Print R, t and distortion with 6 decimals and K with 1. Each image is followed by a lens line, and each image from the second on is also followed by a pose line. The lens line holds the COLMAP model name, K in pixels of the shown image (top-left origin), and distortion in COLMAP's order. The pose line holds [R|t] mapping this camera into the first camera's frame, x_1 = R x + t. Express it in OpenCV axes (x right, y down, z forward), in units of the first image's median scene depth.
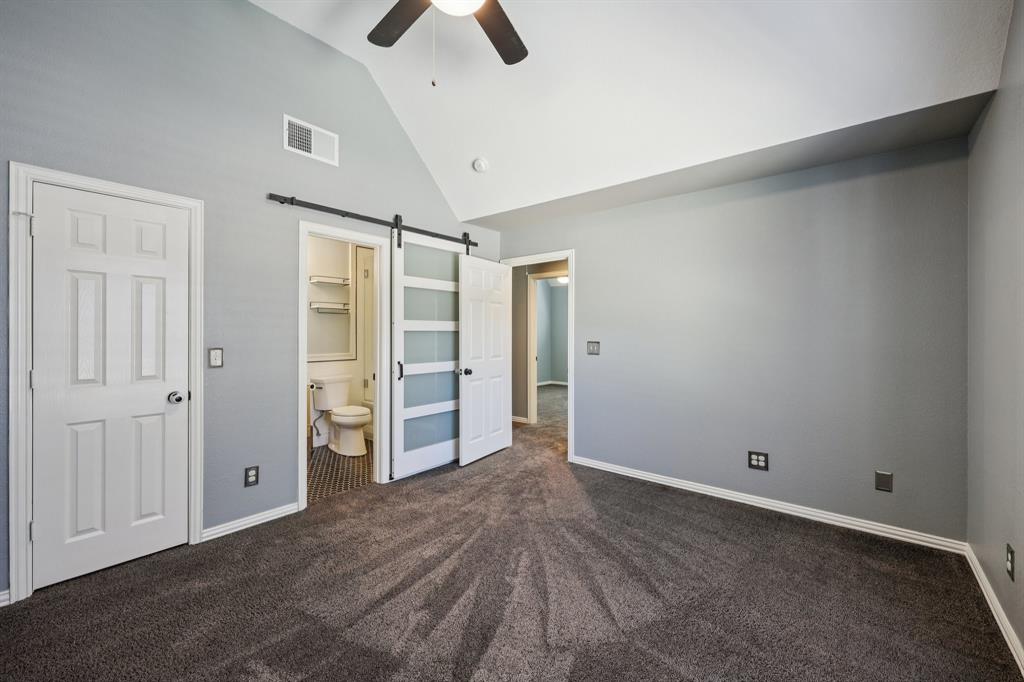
lens RADIAL K [[416.3, 0, 512.5], [0, 416.3, 339.2], [0, 0, 1]] dist [-0.000648, -0.000524]
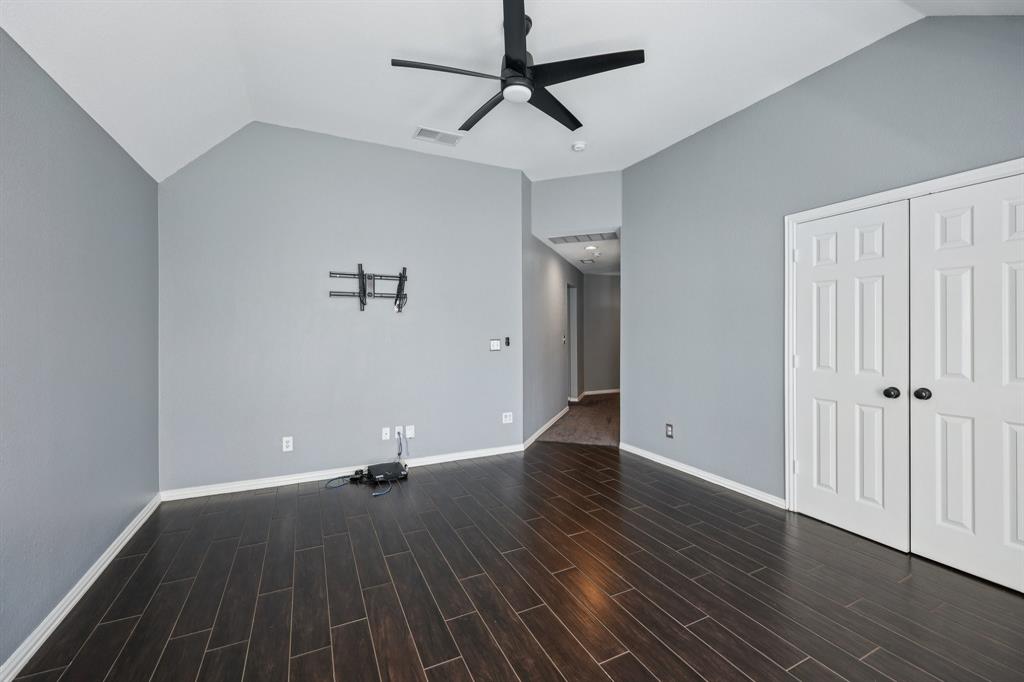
lens RADIAL K [[416.3, 0, 510.3], [0, 416.3, 337.5], [0, 0, 1]] dist [-0.000648, -0.000524]
pose [[-0.395381, 0.003511, -0.918511, 0.507696], [0.002207, 0.999993, 0.002872, 0.003543], [0.918515, -0.000891, -0.395386, 0.611778]]
